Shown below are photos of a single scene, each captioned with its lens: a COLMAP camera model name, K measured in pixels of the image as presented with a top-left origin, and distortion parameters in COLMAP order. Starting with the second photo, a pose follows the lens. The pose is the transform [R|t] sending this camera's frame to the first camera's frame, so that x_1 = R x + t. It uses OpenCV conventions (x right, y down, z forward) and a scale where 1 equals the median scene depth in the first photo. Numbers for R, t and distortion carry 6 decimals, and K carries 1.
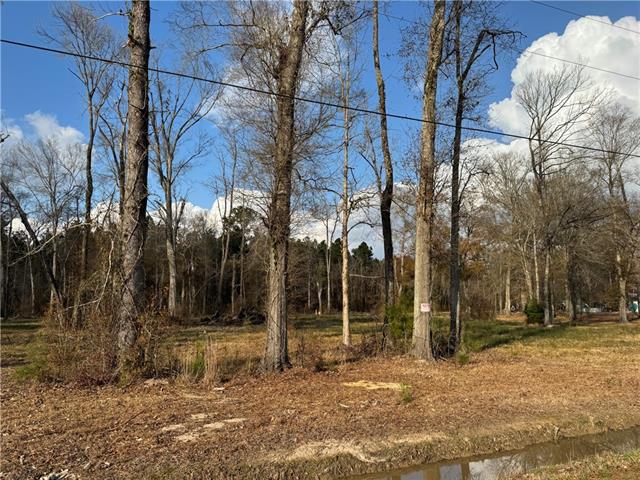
lens RADIAL K [[455.7, 0, 318.7], [0, 455.7, 237.8], [0, 0, 1]] dist [0.008888, -0.001344]
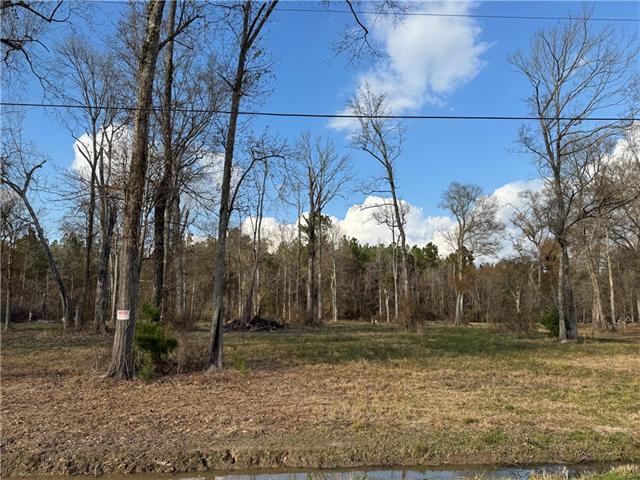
lens RADIAL K [[450.9, 0, 320.0], [0, 450.9, 240.0], [0, 0, 1]] dist [0.104890, -0.158248]
pose [[0.962110, -0.034091, -0.270522, 0.359300], [0.031241, 0.999402, -0.014838, 0.012618], [0.270866, 0.005825, 0.962600, 0.097110]]
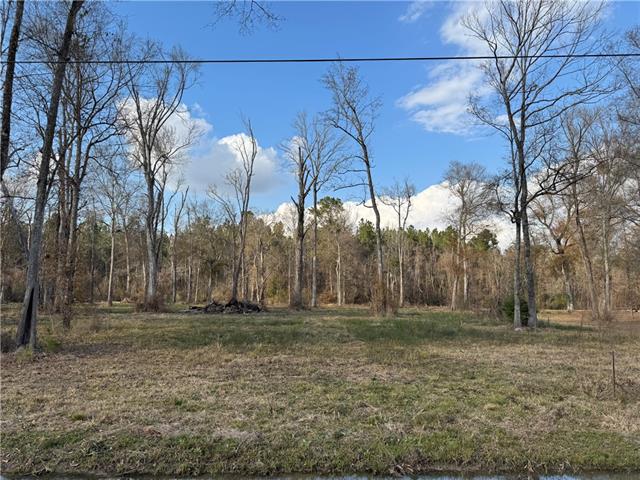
lens RADIAL K [[450.9, 0, 322.8], [0, 450.9, 240.7], [0, 0, 1]] dist [0.107598, -0.147898]
pose [[0.938235, -0.022924, -0.345240, 0.537723], [0.031213, 0.999342, 0.018469, 0.027315], [0.344589, -0.028104, 0.938333, 0.198350]]
